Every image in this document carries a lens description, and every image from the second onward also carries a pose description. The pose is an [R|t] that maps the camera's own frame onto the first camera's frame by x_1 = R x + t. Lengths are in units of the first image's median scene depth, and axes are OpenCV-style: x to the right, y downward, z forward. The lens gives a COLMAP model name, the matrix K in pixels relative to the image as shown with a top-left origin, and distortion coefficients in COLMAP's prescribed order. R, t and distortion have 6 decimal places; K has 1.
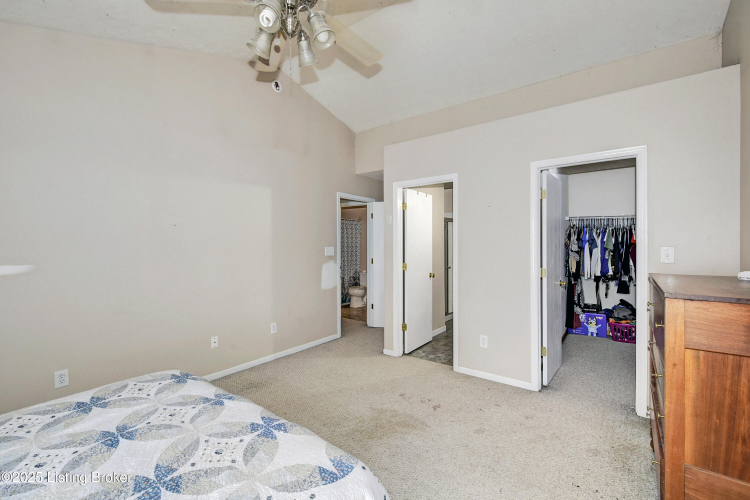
lens RADIAL K [[326.8, 0, 376.2], [0, 326.8, 246.7], [0, 0, 1]] dist [0.001622, -0.001301]
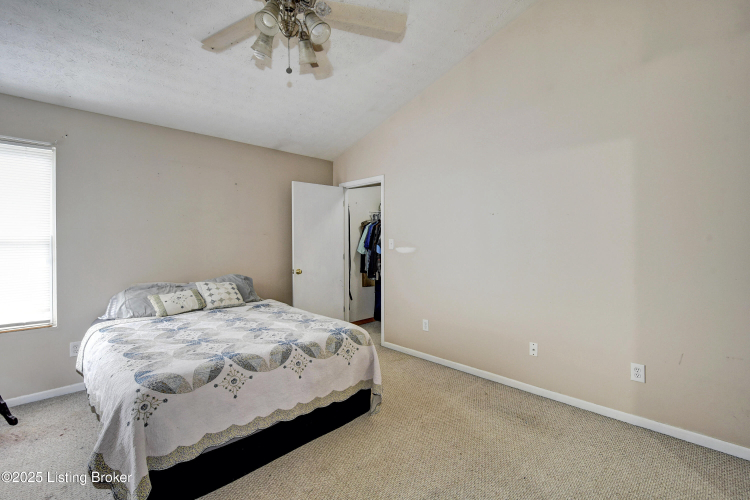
lens RADIAL K [[326.8, 0, 375.4], [0, 326.8, 247.5], [0, 0, 1]] dist [0.001622, -0.001301]
pose [[-0.143067, 0.022047, -0.989467, 0.848938], [0.000565, 0.999754, 0.022195, 0.028190], [0.989713, 0.002616, -0.143044, 1.581625]]
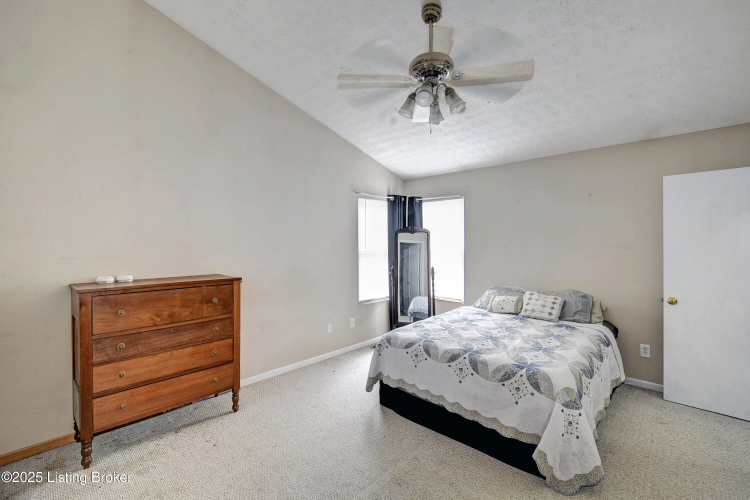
lens RADIAL K [[326.8, 0, 375.8], [0, 326.8, 247.7], [0, 0, 1]] dist [0.001622, -0.001301]
pose [[-0.994808, 0.006975, 0.101528, -0.186099], [0.008728, 0.999820, 0.016830, -0.073877], [-0.101393, 0.017629, -0.994690, 2.651658]]
